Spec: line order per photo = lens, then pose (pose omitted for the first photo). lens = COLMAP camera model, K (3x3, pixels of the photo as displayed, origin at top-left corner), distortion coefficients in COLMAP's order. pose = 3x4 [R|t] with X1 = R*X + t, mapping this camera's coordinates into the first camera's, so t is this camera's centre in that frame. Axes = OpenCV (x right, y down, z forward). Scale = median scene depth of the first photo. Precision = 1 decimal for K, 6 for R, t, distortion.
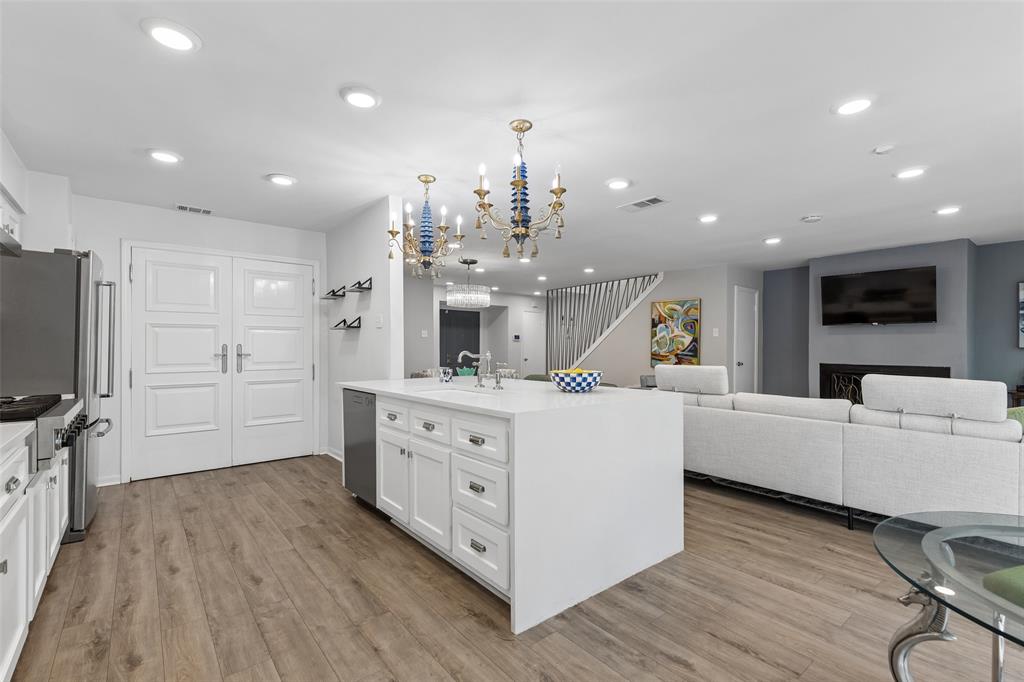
lens RADIAL K [[463.9, 0, 513.0], [0, 463.9, 345.7], [0, 0, 1]] dist [0.009806, -0.000680]
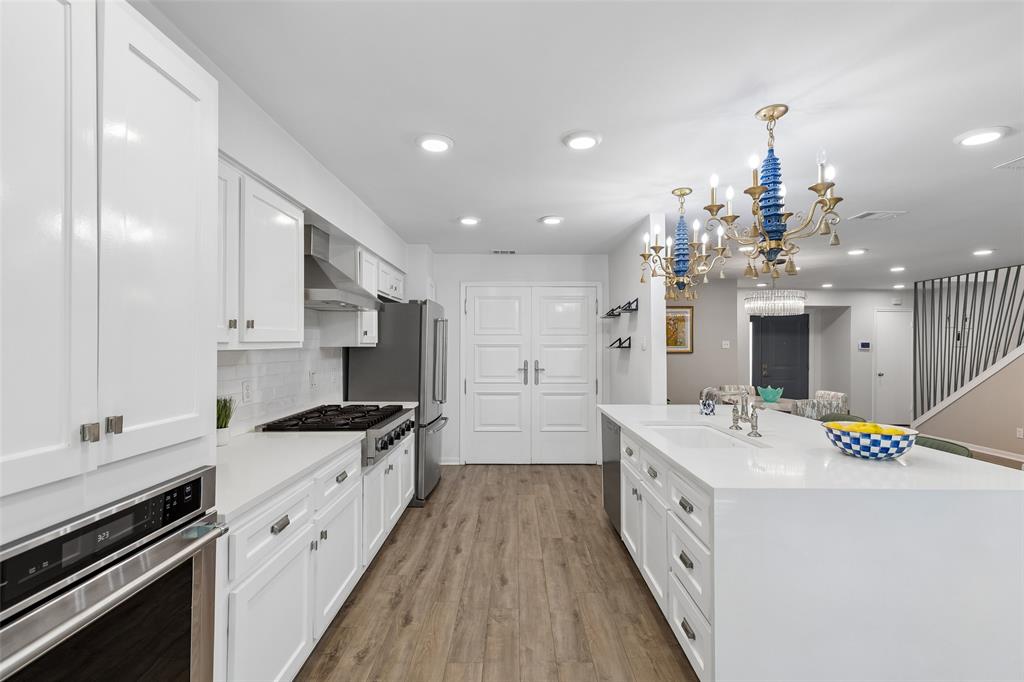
lens RADIAL K [[462.8, 0, 510.3], [0, 462.8, 341.4], [0, 0, 1]] dist [0.008680, -0.000329]
pose [[0.772525, -0.003157, -0.634977, 0.111733], [-0.001137, 0.999979, -0.006356, -0.048314], [0.634984, 0.005632, 0.772505, 0.065926]]
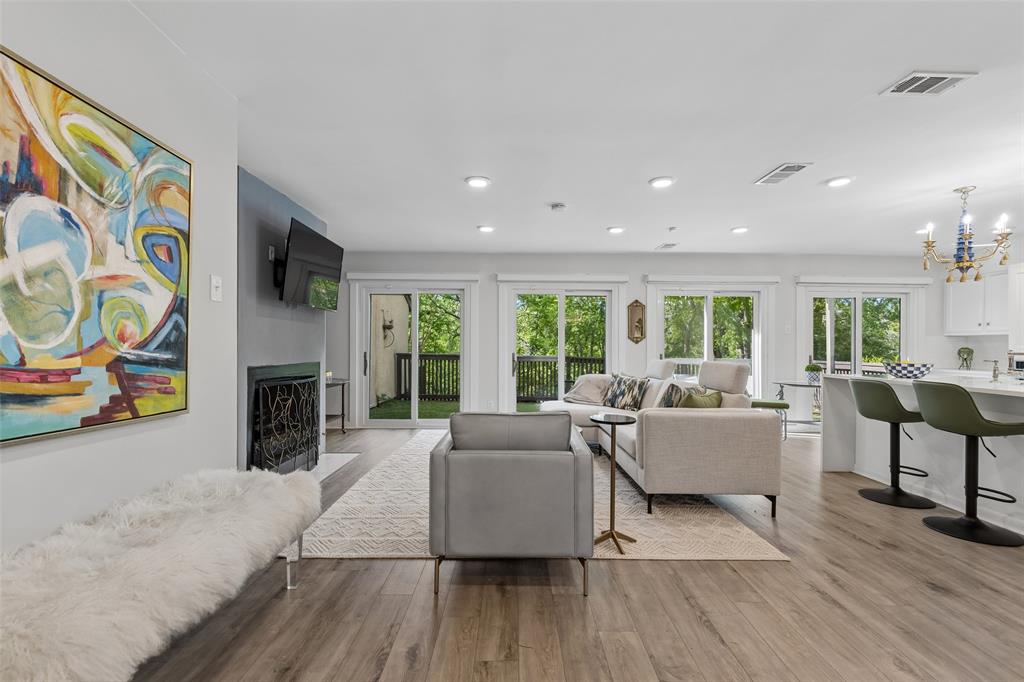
lens RADIAL K [[463.9, 0, 513.0], [0, 463.9, 345.7], [0, 0, 1]] dist [0.009806, -0.000680]
pose [[-0.773506, -0.006575, 0.633755, 0.113908], [-0.012774, 0.999905, -0.005217, 0.018015], [-0.633661, -0.012131, -0.773516, 1.902211]]
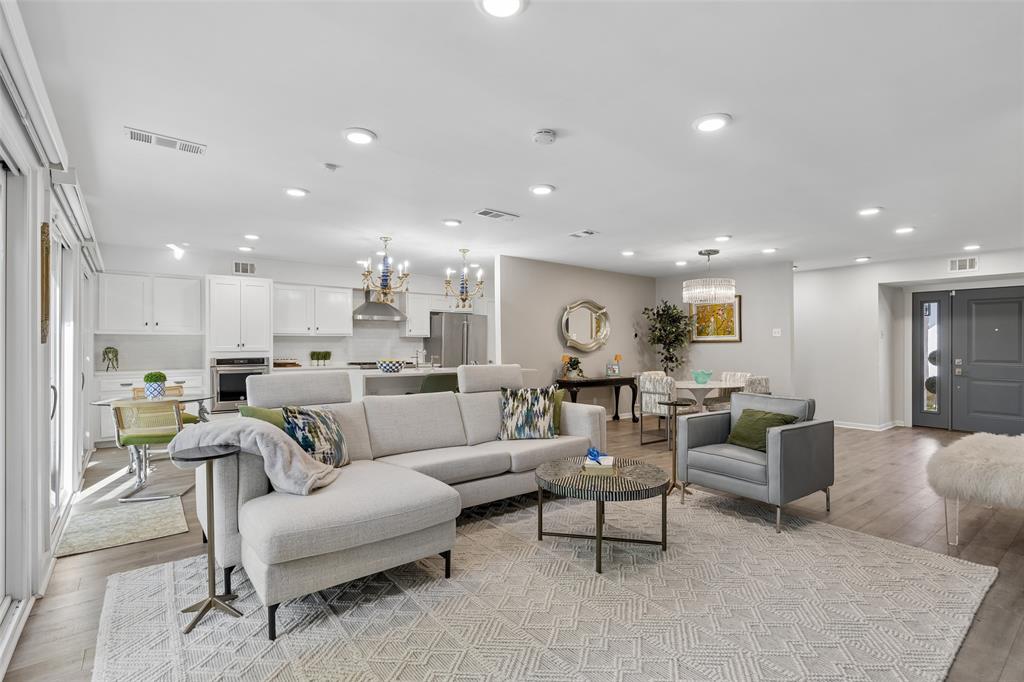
lens RADIAL K [[483.2, 0, 511.7], [0, 483.2, 346.2], [0, 0, 1]] dist [-0.000977, -0.000224]
pose [[-0.019900, -0.003484, -0.999796, 1.350947], [0.001718, 0.999992, -0.003519, 0.003618], [0.999801, -0.001788, -0.019894, 1.017357]]
